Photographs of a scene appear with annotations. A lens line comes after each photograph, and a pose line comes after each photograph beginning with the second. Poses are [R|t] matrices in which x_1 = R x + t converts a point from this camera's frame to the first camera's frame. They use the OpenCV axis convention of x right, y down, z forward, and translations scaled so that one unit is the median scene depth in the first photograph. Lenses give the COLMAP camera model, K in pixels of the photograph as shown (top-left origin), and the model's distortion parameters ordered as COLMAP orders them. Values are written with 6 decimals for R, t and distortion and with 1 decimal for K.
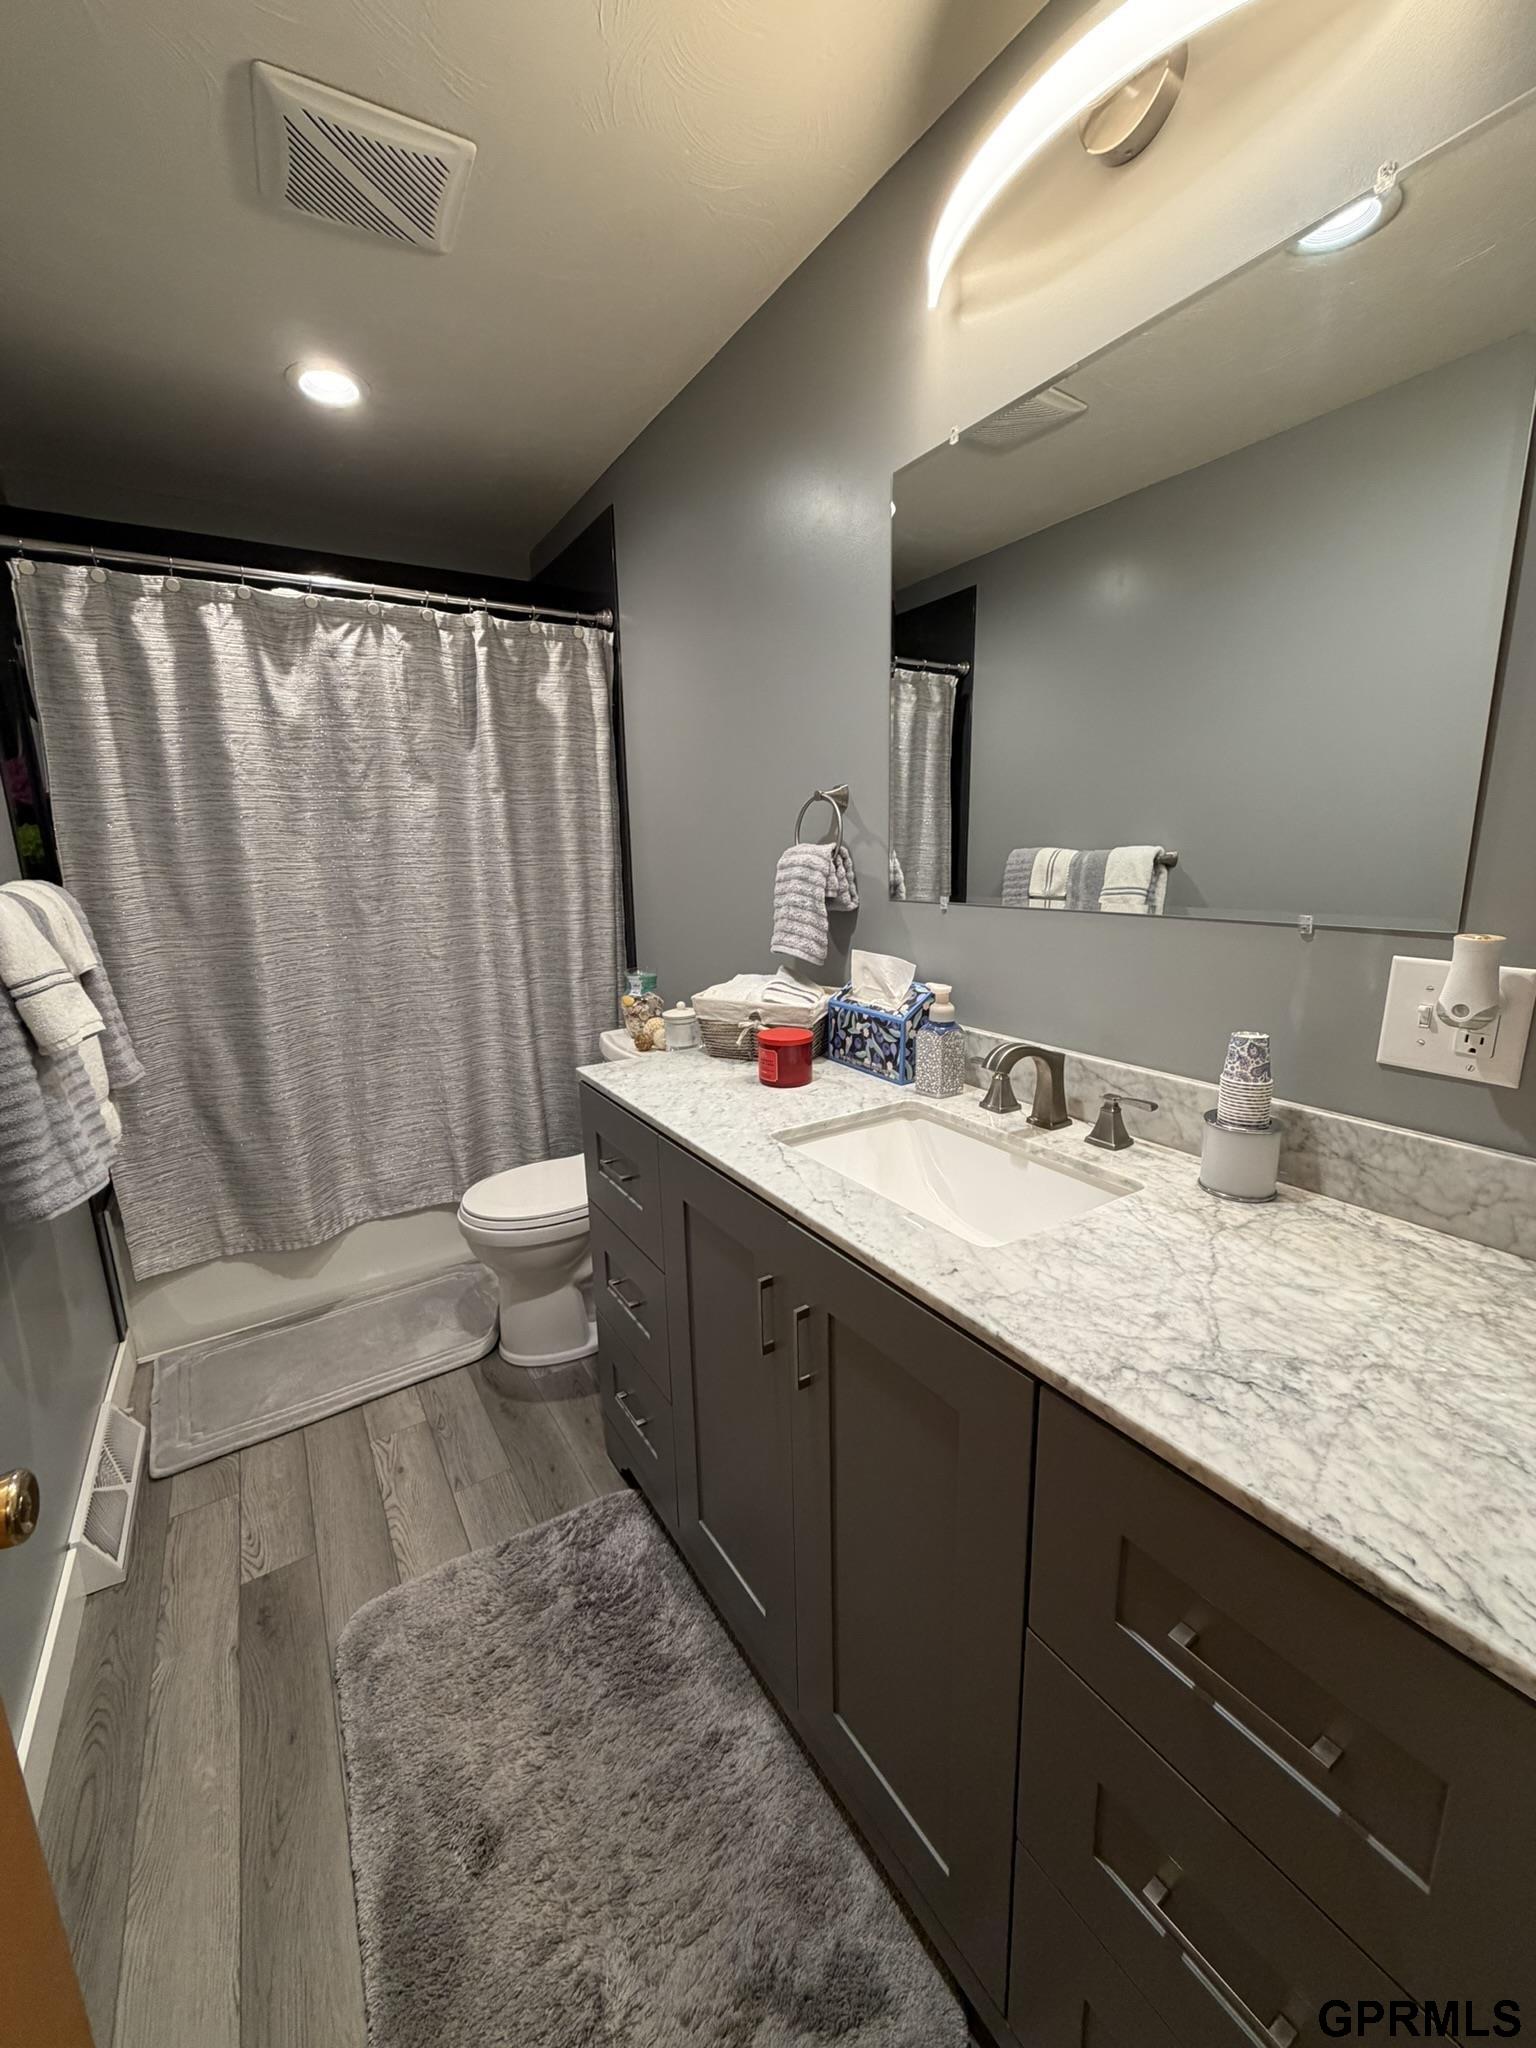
lens RADIAL K [[815.8, 0, 768.0], [0, 815.8, 1024.0], [0, 0, 1]] dist [-0.000277, 0.000000]
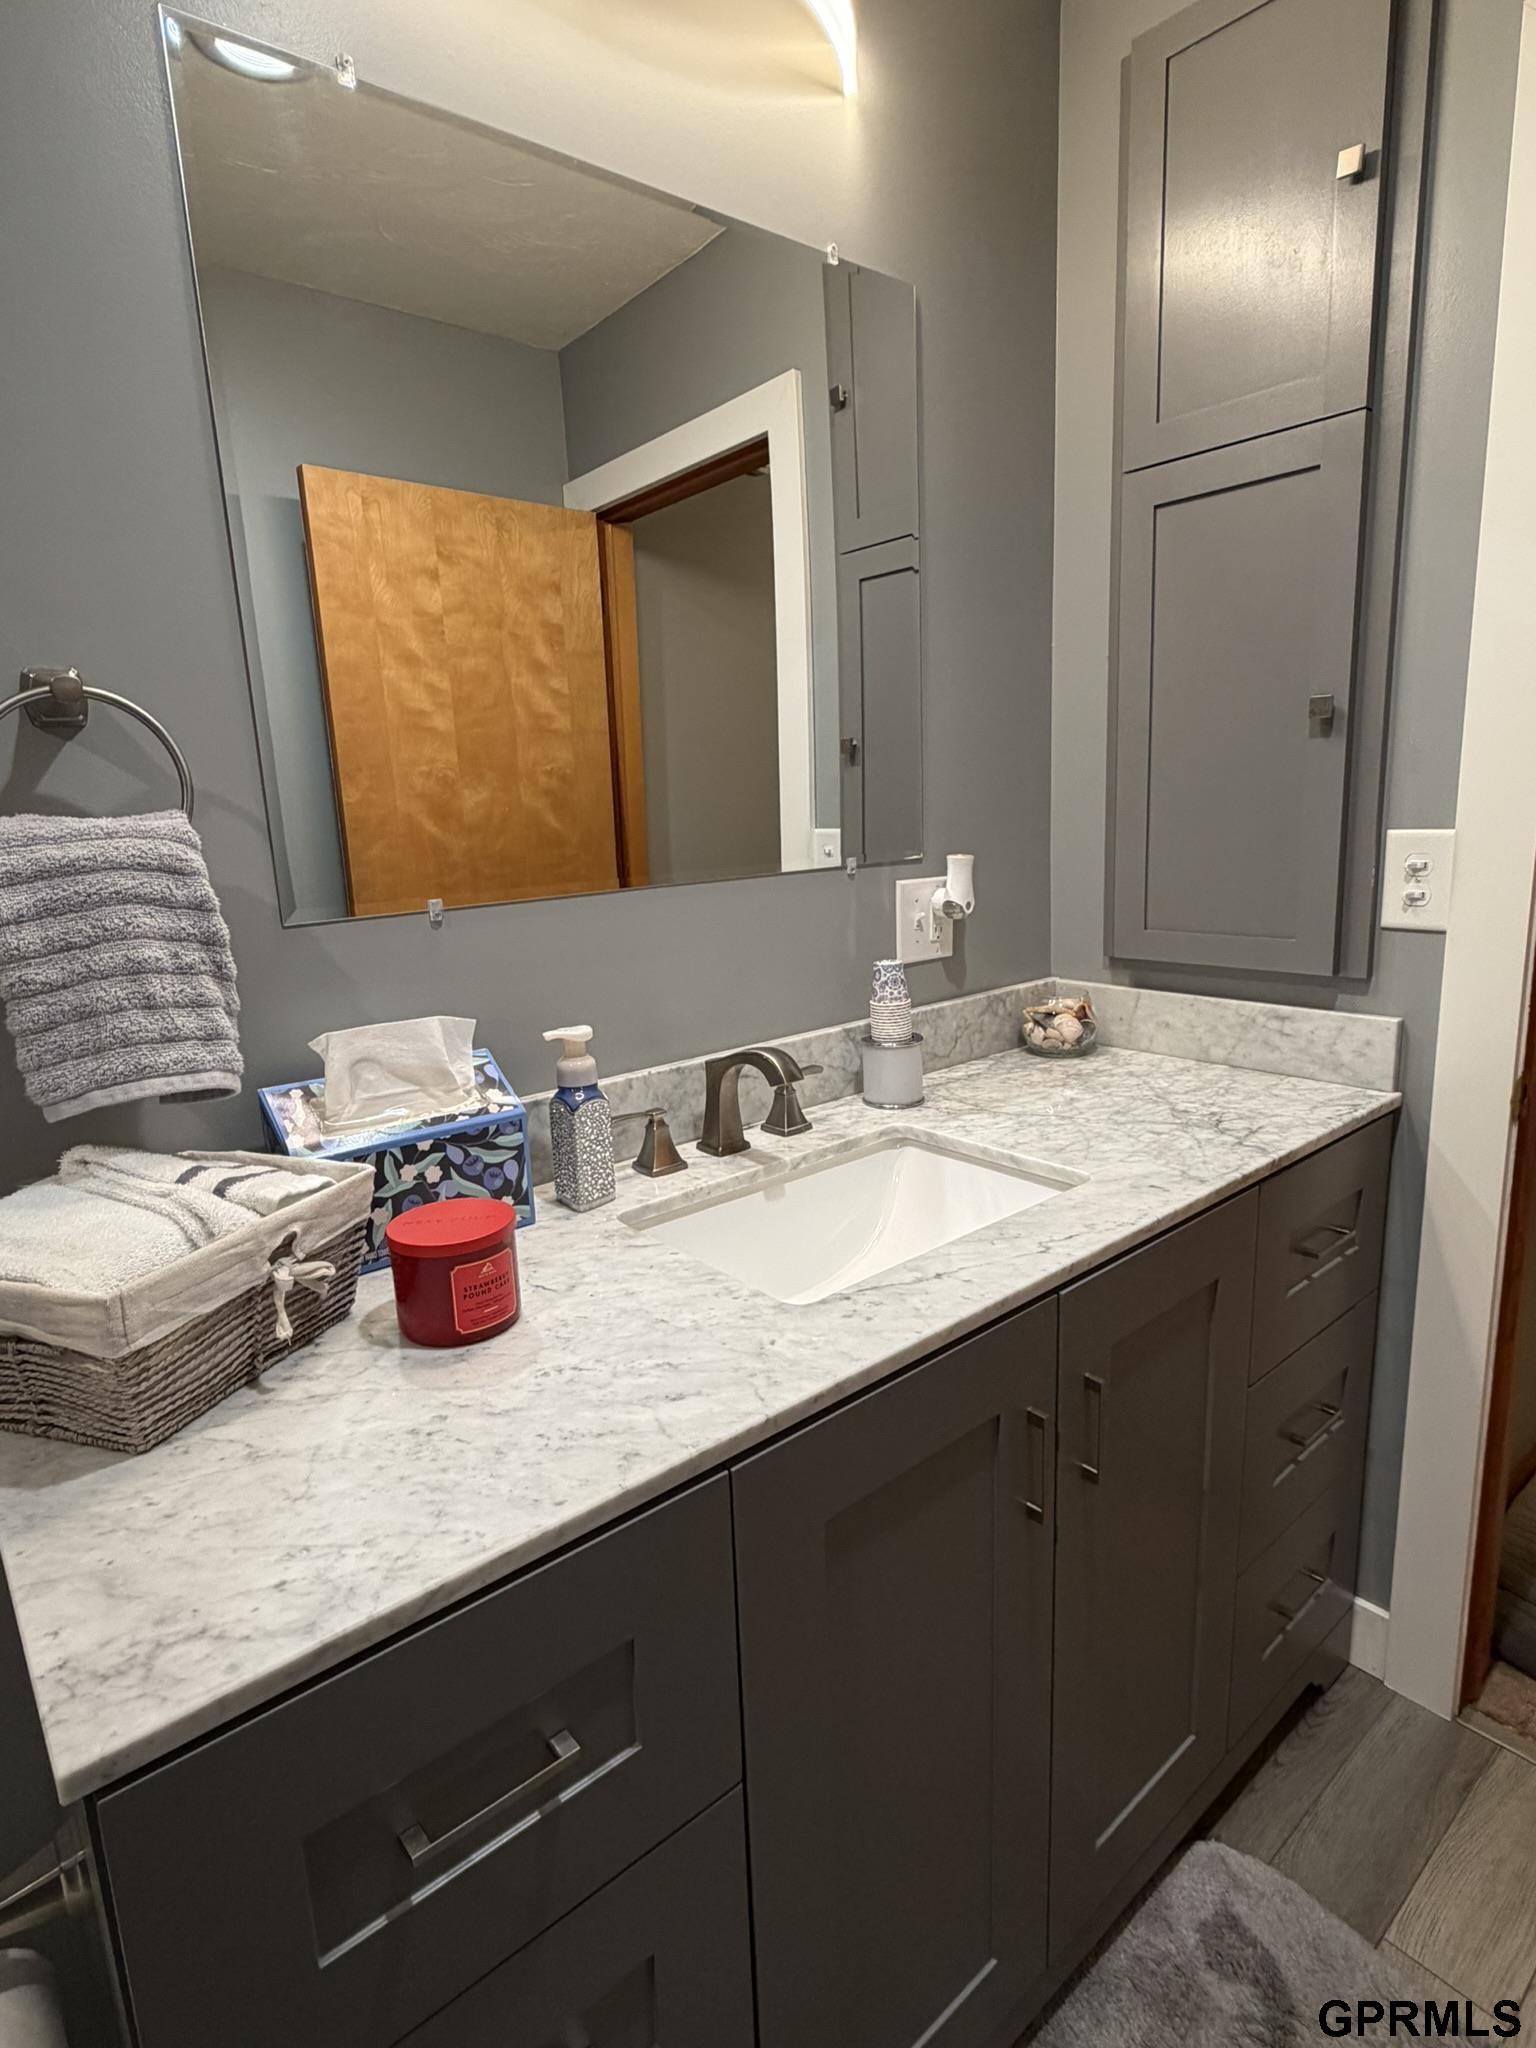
lens RADIAL K [[1083.0, 0, 768.0], [0, 1083.0, 1024.0], [0, 0, 1]] dist [0.000369, -0.000244]
pose [[-0.132887, -0.177754, 0.975061, -0.819052], [0.255373, 0.944429, 0.206974, -0.245290], [-0.957667, 0.276508, -0.080108, 1.231042]]
